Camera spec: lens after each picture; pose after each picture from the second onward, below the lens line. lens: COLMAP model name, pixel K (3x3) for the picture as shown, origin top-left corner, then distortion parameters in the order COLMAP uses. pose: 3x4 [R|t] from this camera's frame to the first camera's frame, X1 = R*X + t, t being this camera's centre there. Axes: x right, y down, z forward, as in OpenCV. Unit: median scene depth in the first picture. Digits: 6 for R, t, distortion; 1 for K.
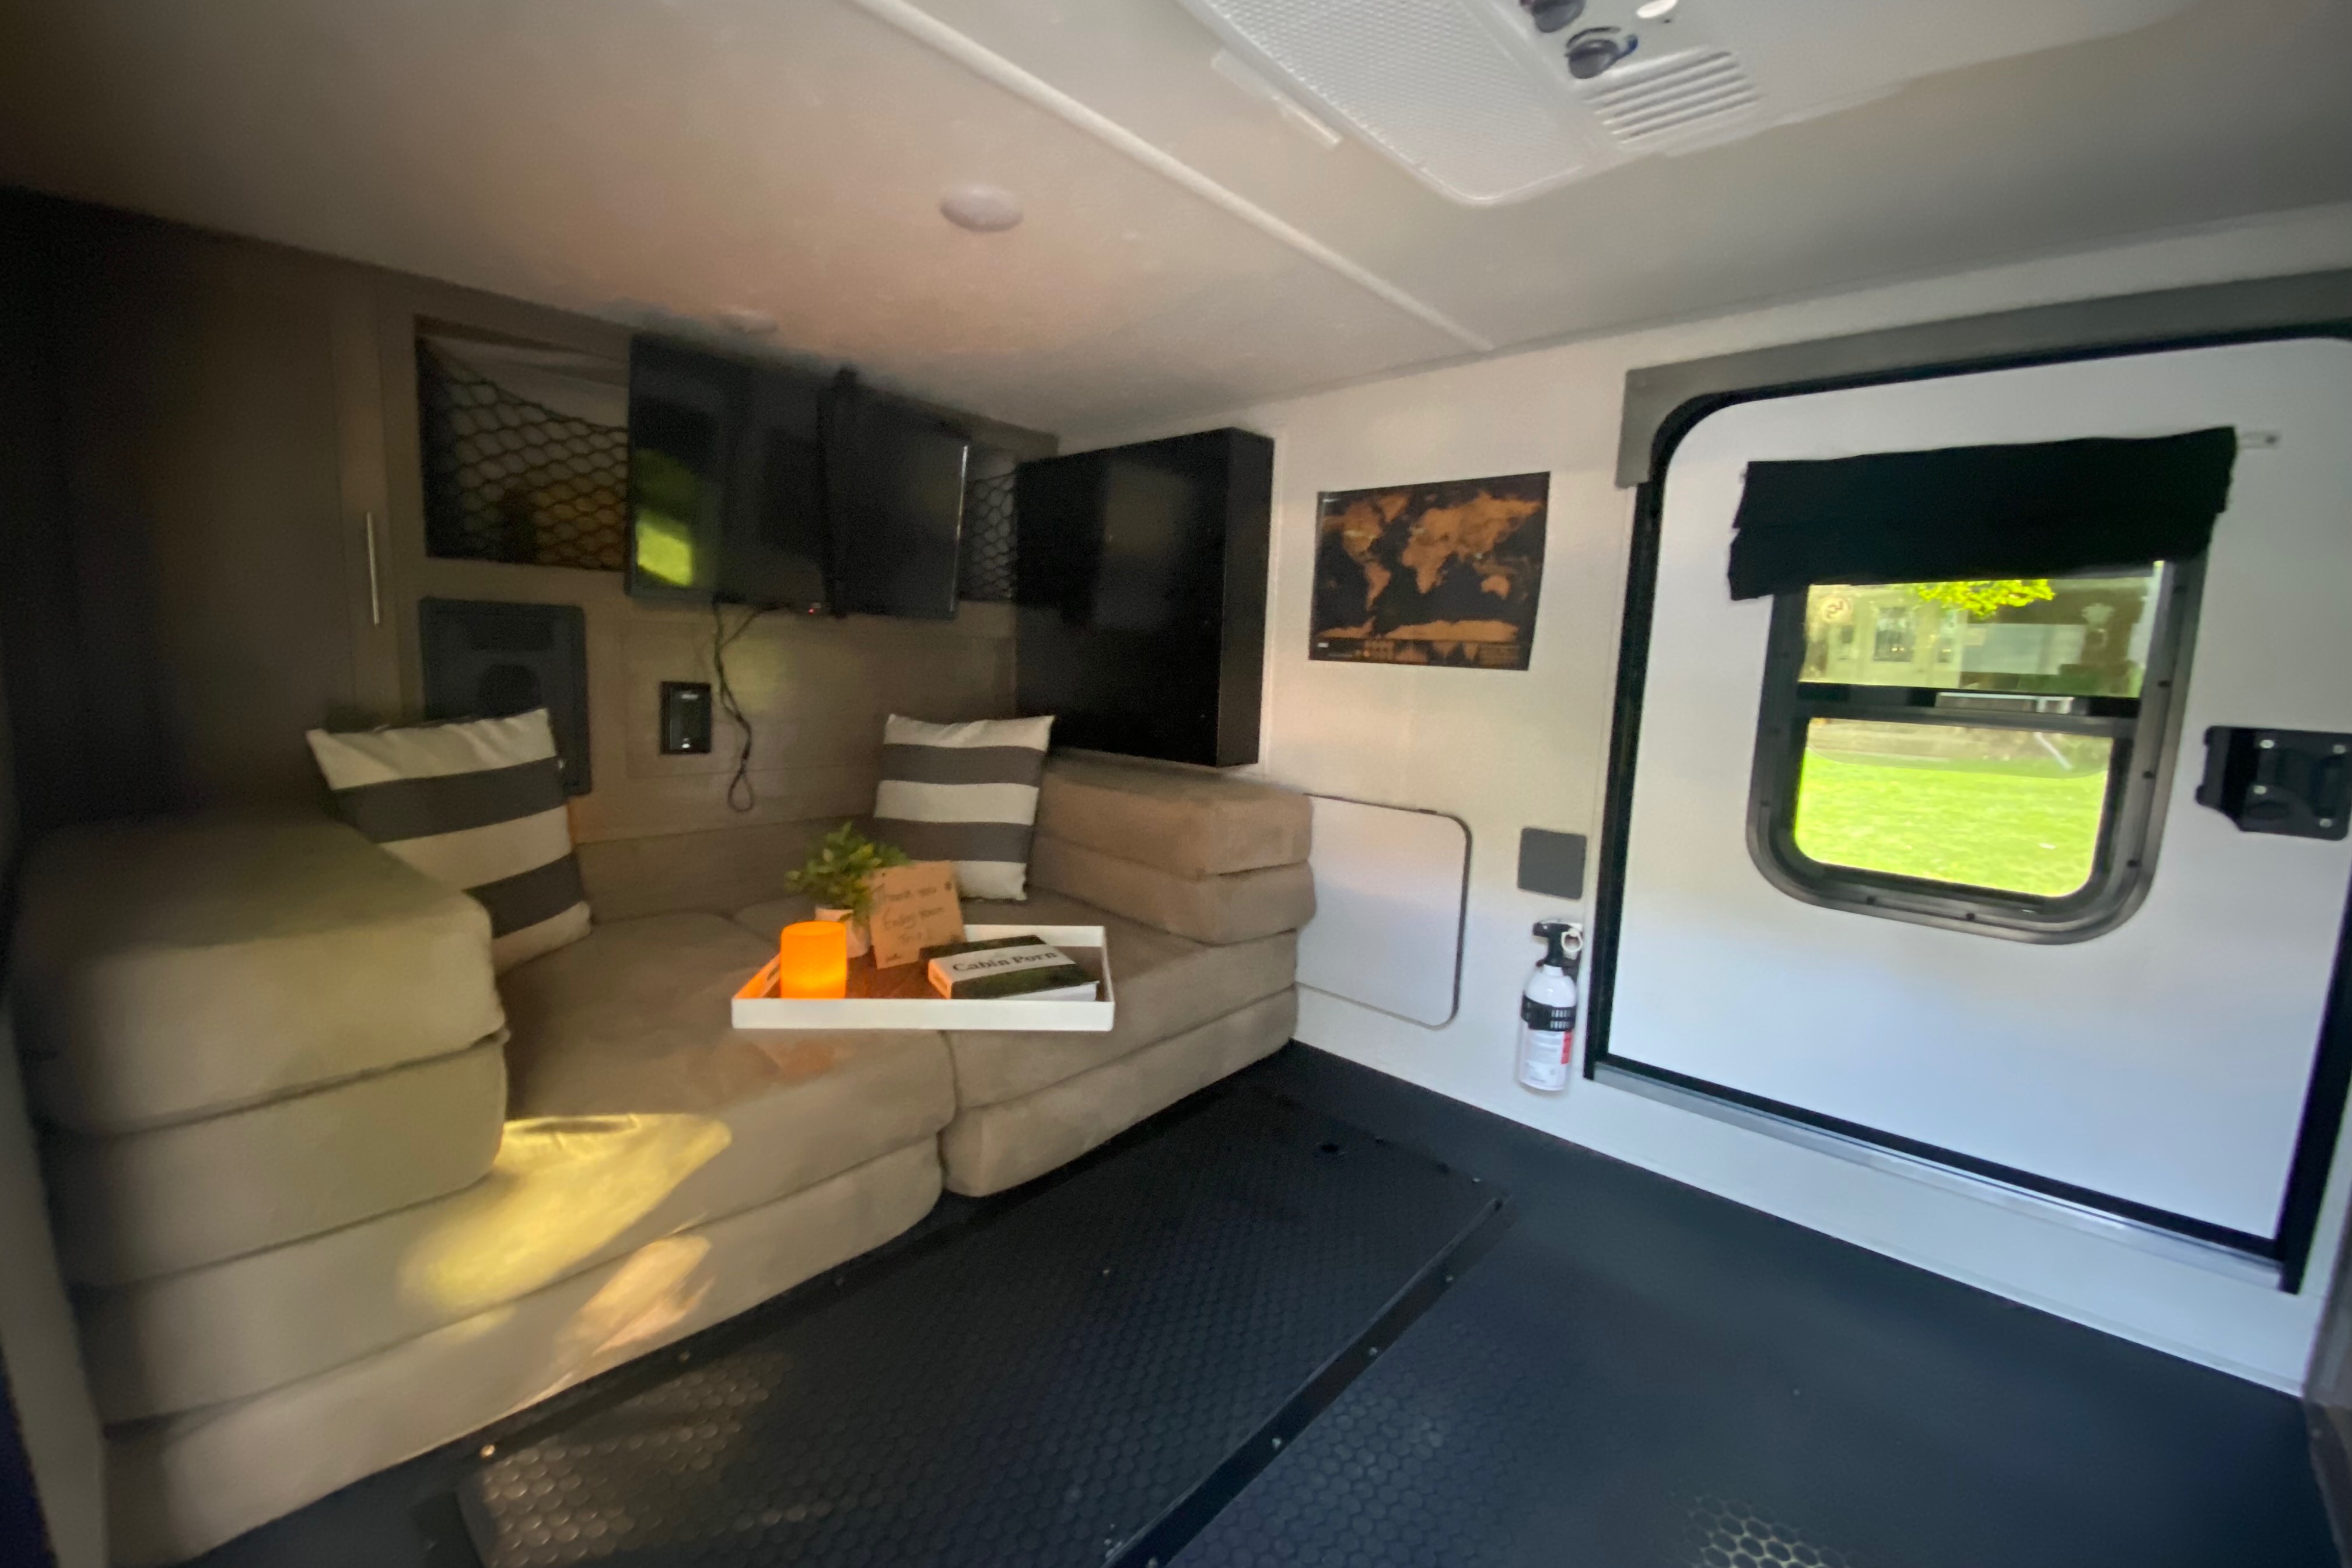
lens RADIAL K [[974.8, 0, 1176.0], [0, 974.8, 784.0], [0, 0, 1]] dist [-0.000057, -0.000034]
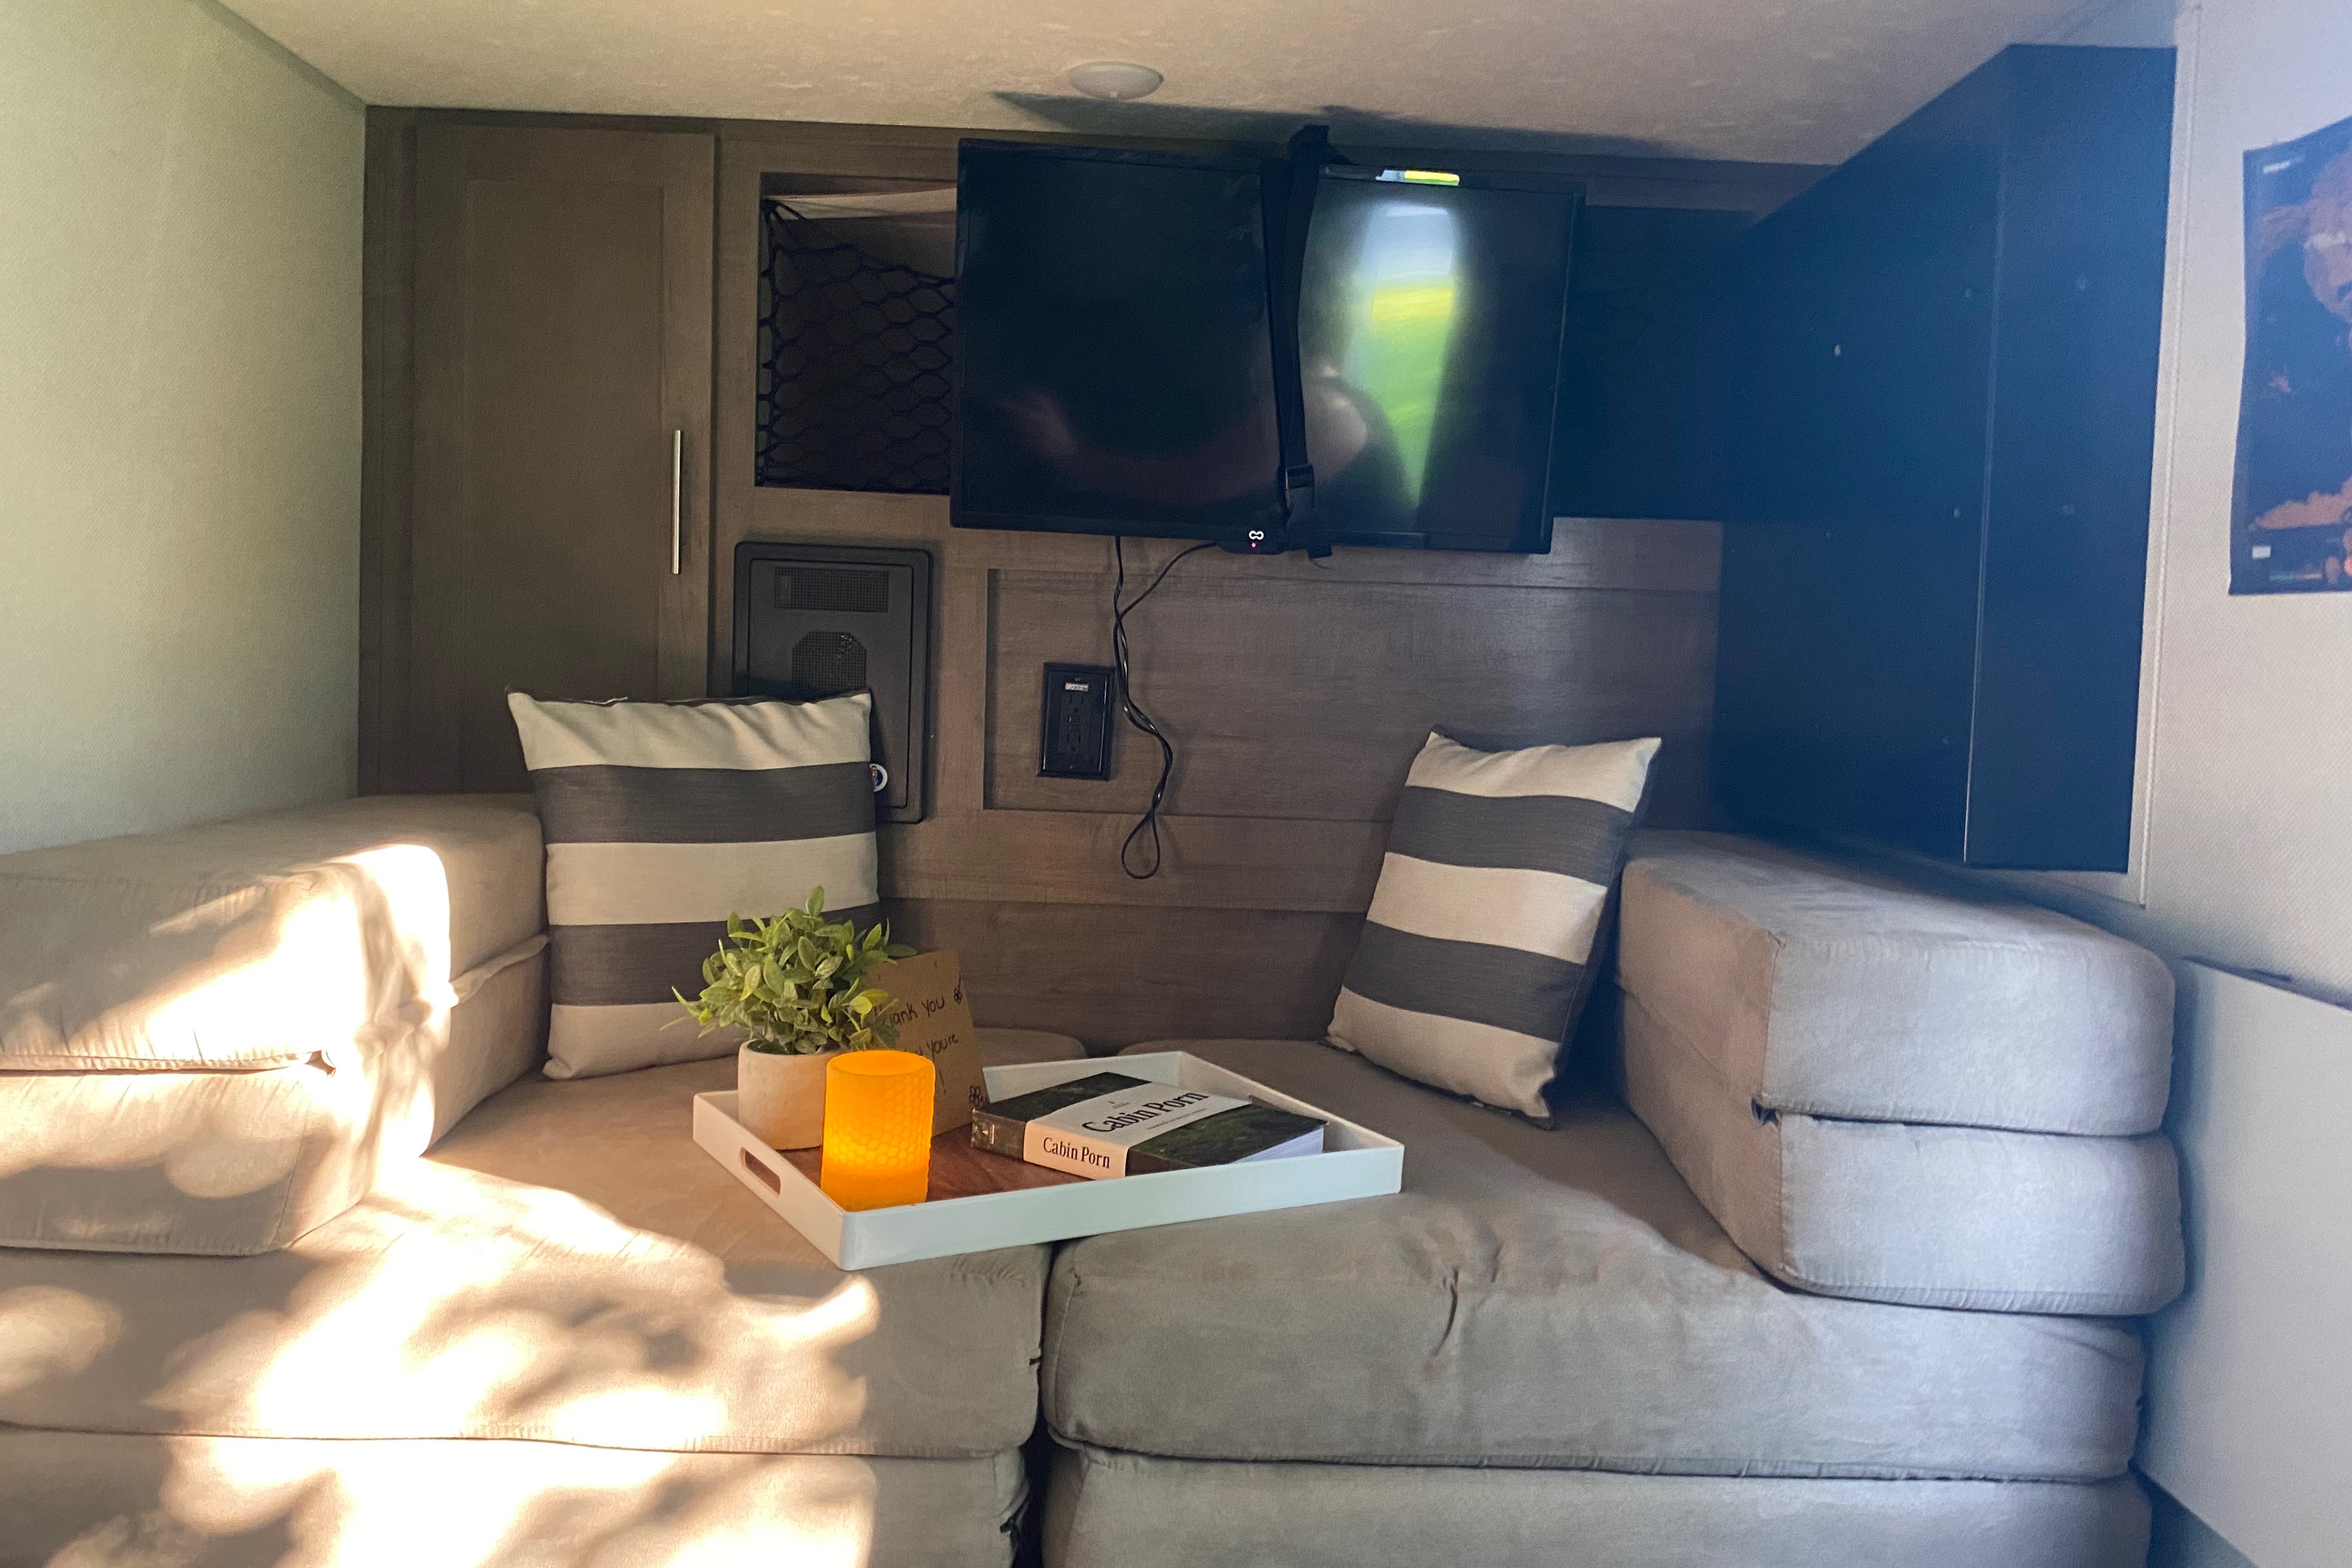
lens RADIAL K [[1787.7, 0, 1178.7], [0, 1787.7, 745.5], [0, 0, 1]] dist [0.103575, -0.192043]
pose [[0.681812, 0.022558, -0.731179, 0.378069], [-0.110533, 0.991225, -0.072489, 0.023336], [0.723128, 0.130243, 0.678323, 0.261440]]
